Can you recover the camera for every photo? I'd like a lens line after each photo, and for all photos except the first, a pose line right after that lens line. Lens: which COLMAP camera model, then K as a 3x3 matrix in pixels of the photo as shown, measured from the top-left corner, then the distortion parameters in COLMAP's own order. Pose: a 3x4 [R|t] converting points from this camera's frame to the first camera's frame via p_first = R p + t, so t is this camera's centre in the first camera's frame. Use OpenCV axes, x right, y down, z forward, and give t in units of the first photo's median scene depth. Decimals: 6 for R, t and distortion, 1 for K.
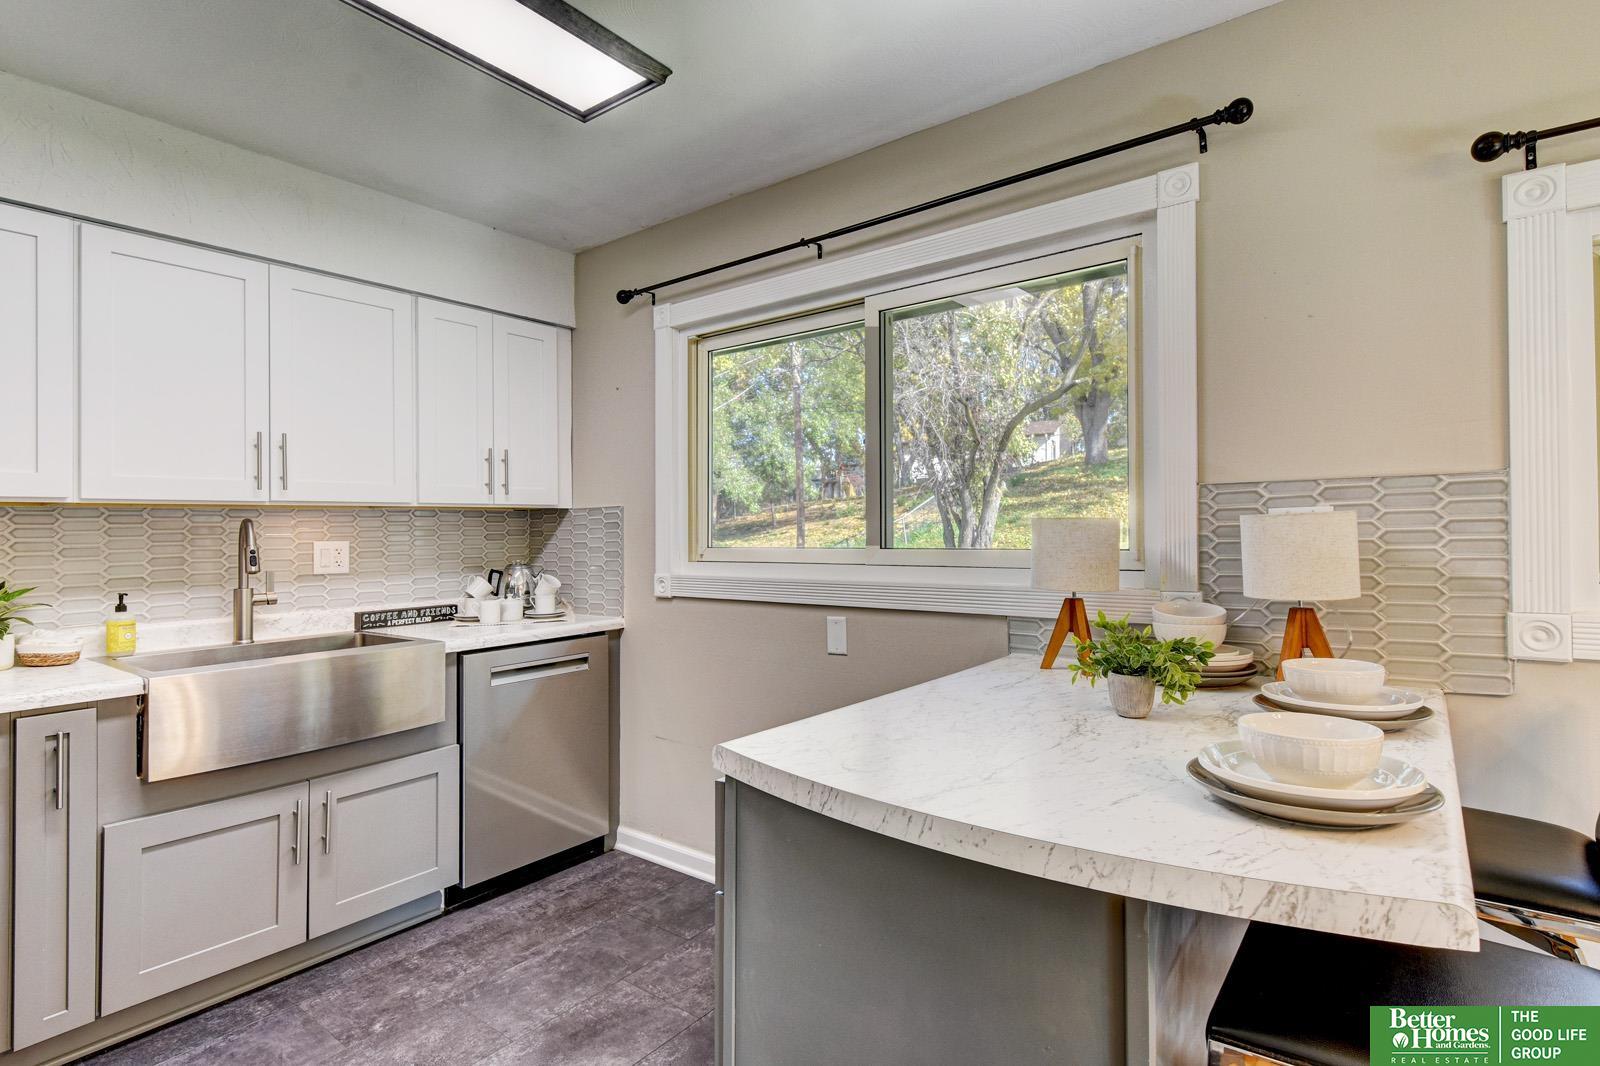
lens RADIAL K [[802.7, 0, 800.0], [0, 802.7, 533.0], [0, 0, 1]] dist [-0.001287, 0.000420]
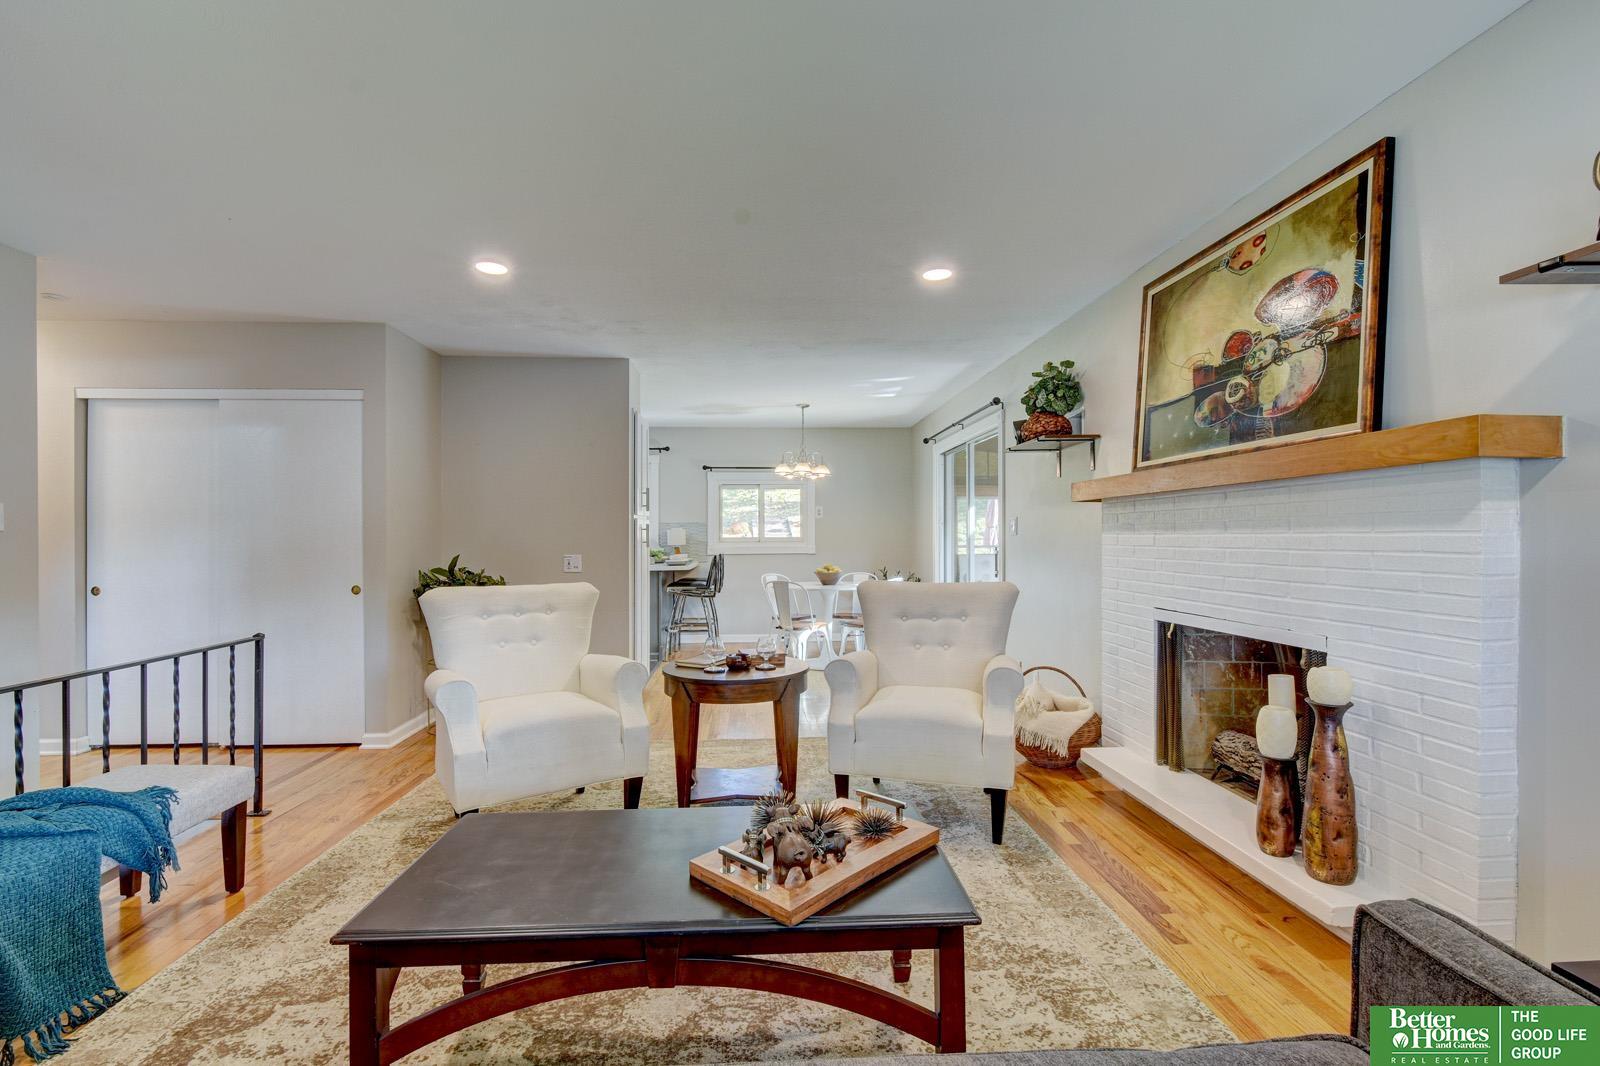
lens RADIAL K [[722.0, 0, 800.0], [0, 722.0, 533.0], [0, 0, 1]] dist [0.000840, -0.000057]
pose [[0.750478, 0.013385, 0.660760, -2.010868], [-0.009468, 0.999910, -0.009502, 0.040324], [-0.660828, 0.000875, 0.750537, -3.271760]]
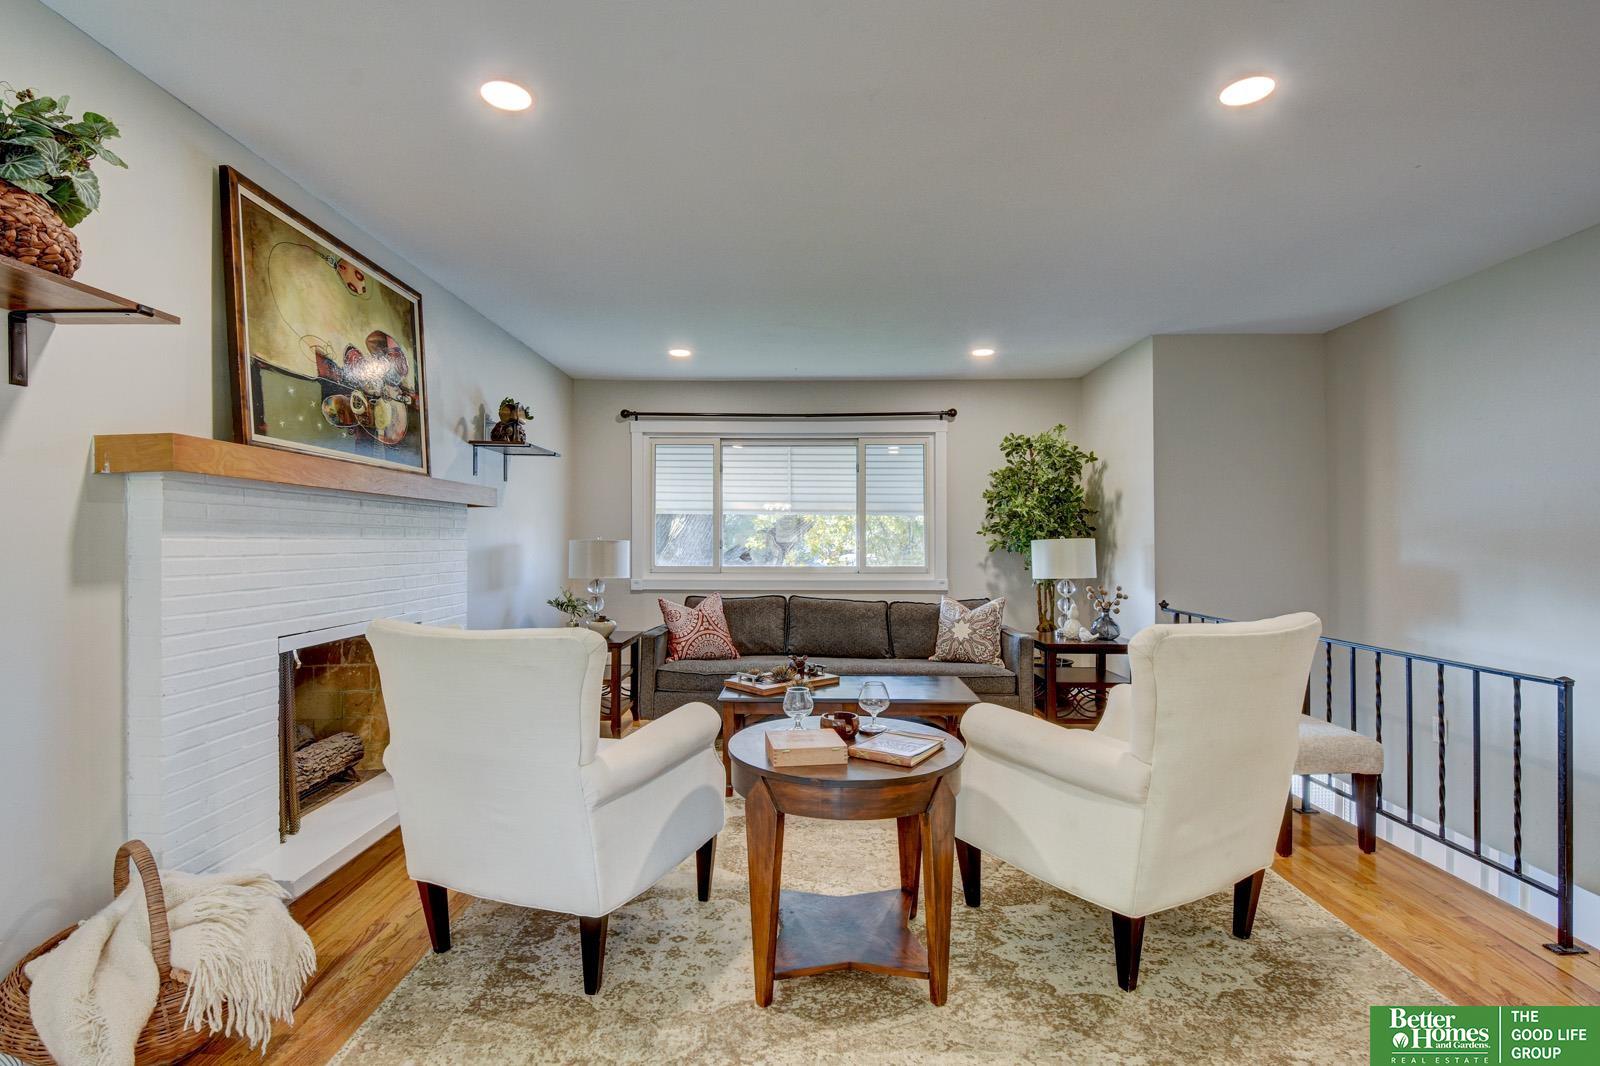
lens RADIAL K [[754.8, 0, 800.0], [0, 754.8, 533.0], [0, 0, 1]] dist [-0.008302, -0.000624]
pose [[-0.798462, 0.007802, -0.601995, 1.847407], [0.017675, 0.999789, -0.010486, 0.037314], [0.601786, -0.019013, -0.798431, 1.672862]]
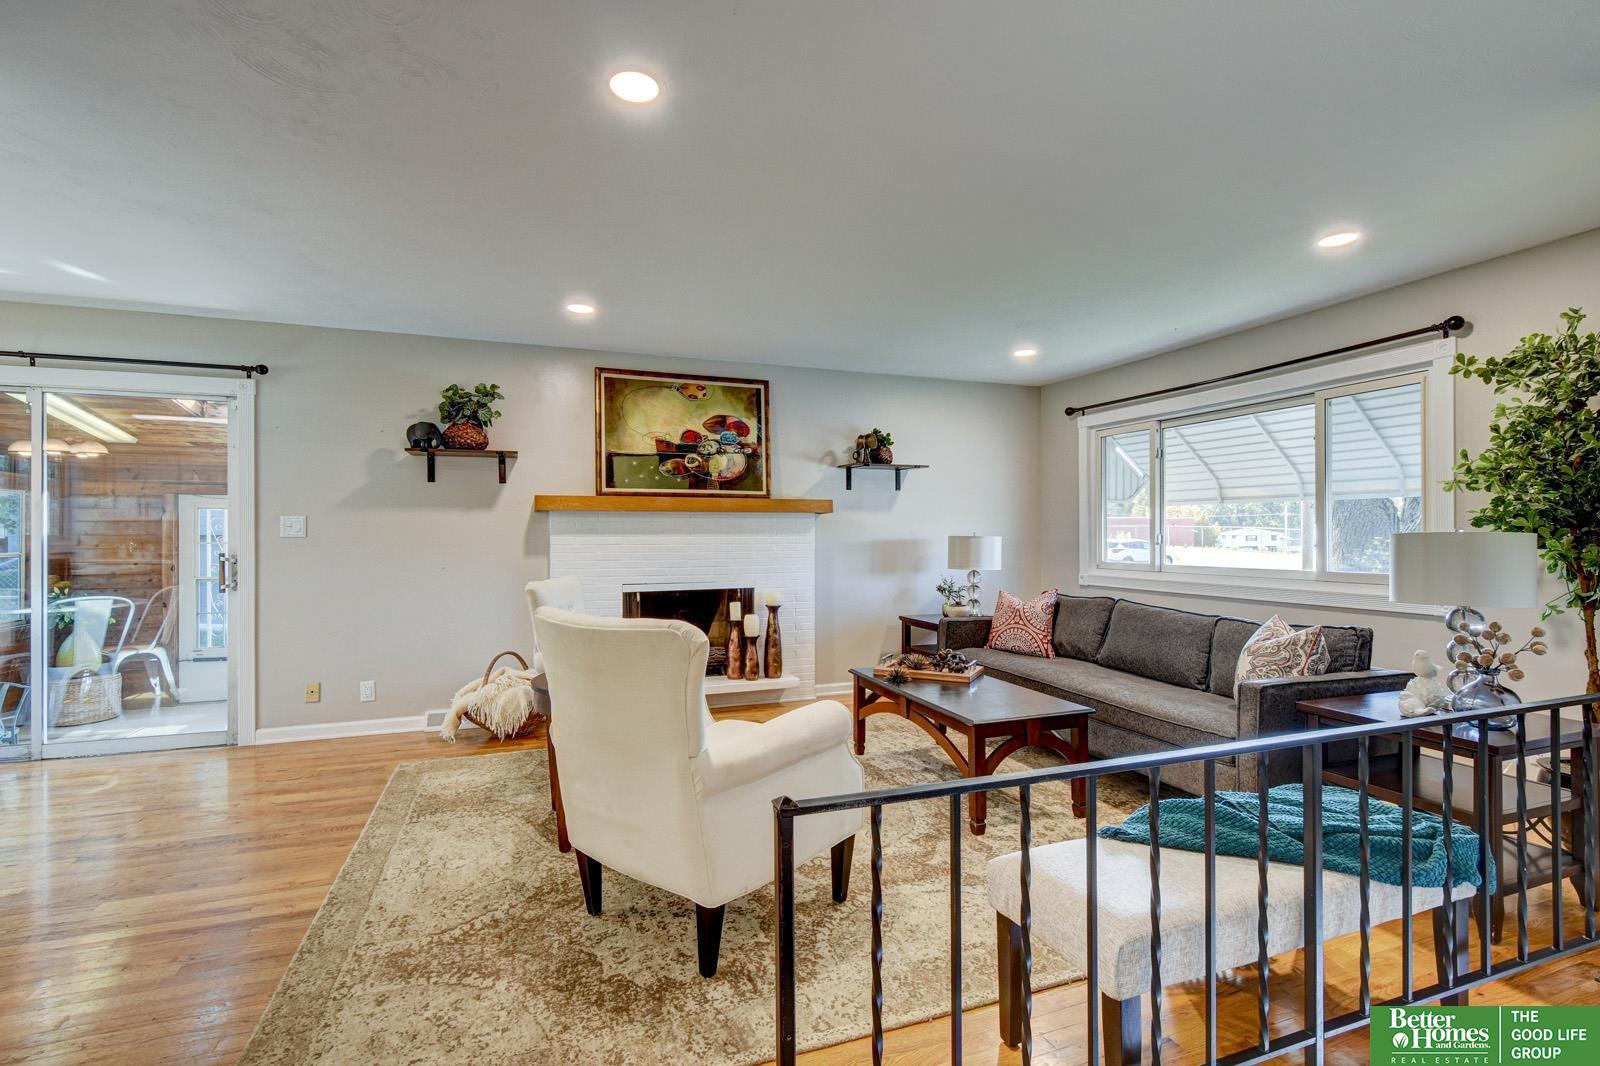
lens RADIAL K [[722.0, 0, 800.0], [0, 722.0, 533.0], [0, 0, 1]] dist [0.000840, -0.000057]
pose [[-0.853074, 0.016035, 0.521544, -2.365270], [0.010128, 0.999848, -0.014175, 0.057412], [-0.521692, -0.006810, -0.853107, 2.308385]]
